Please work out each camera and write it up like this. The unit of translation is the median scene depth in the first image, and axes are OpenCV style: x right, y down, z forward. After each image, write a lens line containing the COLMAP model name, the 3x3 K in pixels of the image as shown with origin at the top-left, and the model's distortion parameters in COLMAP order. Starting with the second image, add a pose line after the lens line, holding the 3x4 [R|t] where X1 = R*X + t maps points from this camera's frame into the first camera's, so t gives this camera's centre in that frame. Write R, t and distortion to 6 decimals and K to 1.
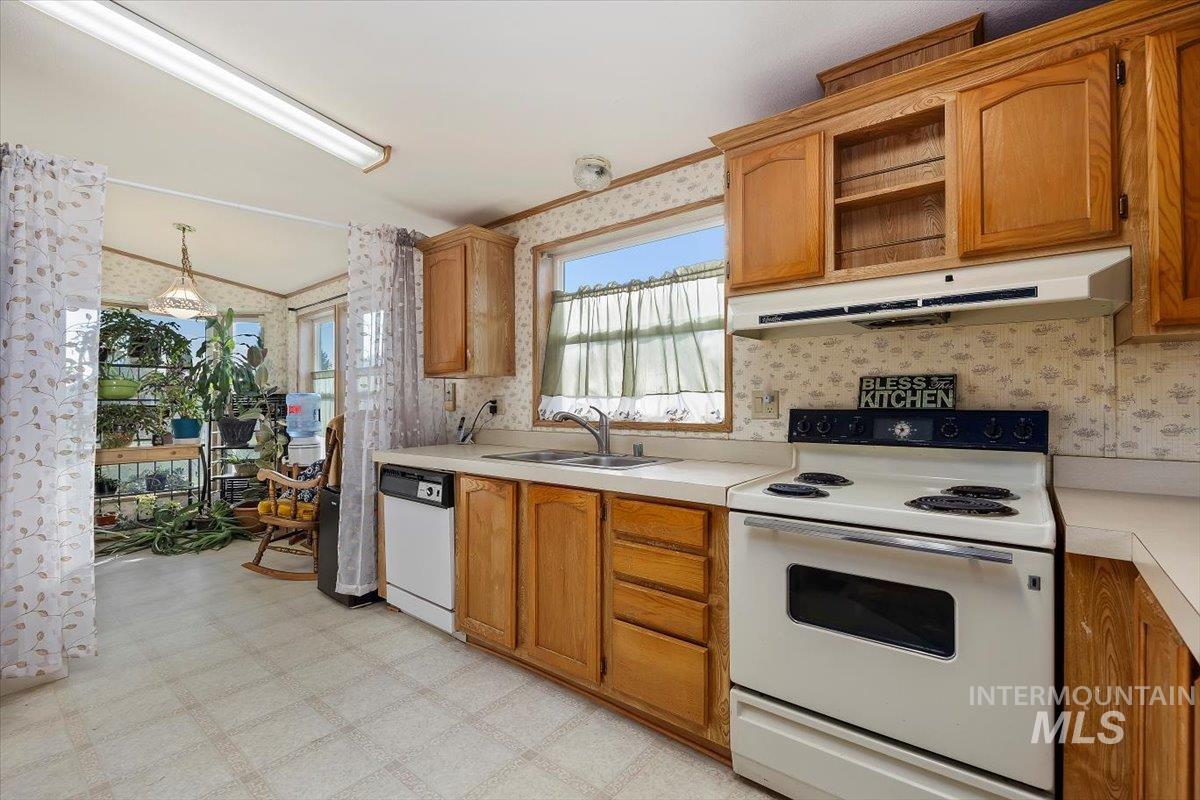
lens RADIAL K [[520.3, 0, 610.0], [0, 520.3, 397.8], [0, 0, 1]] dist [-0.017828, 0.003244]
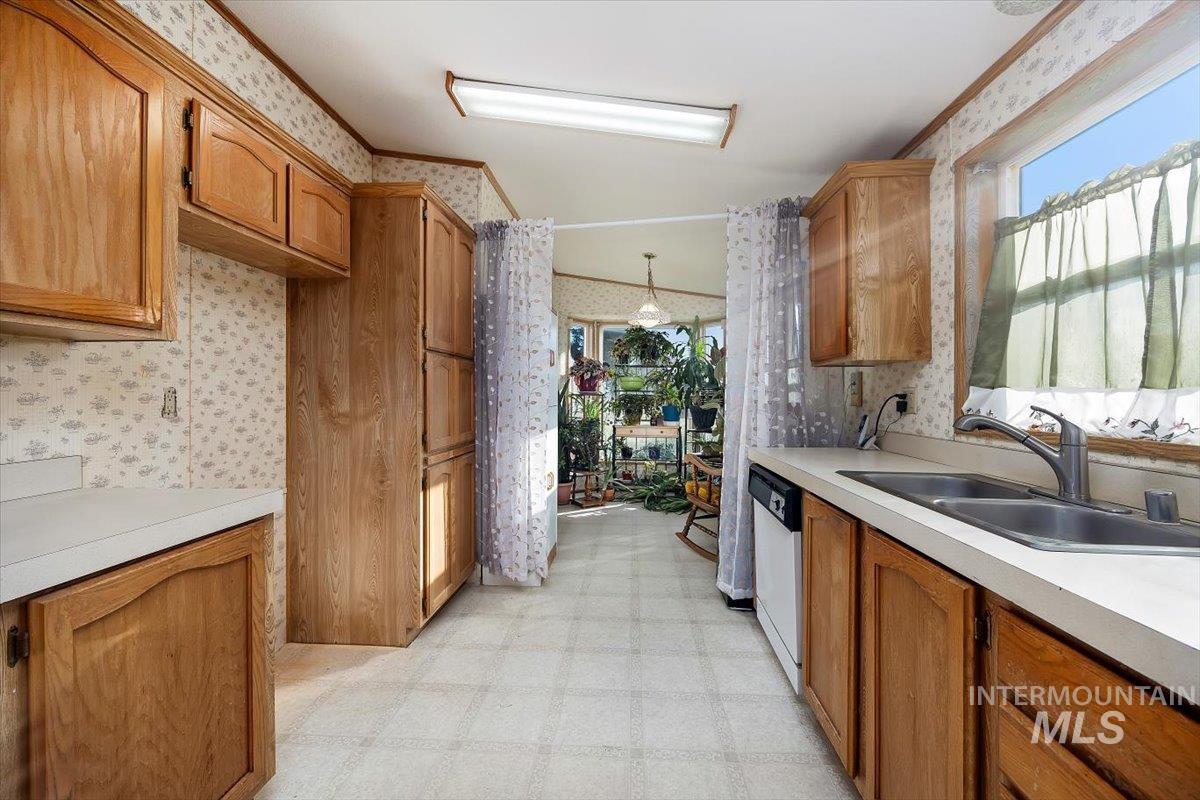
lens RADIAL K [[476.9, 0, 608.4], [0, 476.9, 392.7], [0, 0, 1]] dist [-0.000930, -0.000363]
pose [[0.571155, 0.005683, -0.820822, 0.102186], [0.001173, 0.999969, 0.007739, -0.003138], [0.820841, -0.005383, 0.571131, 0.309472]]
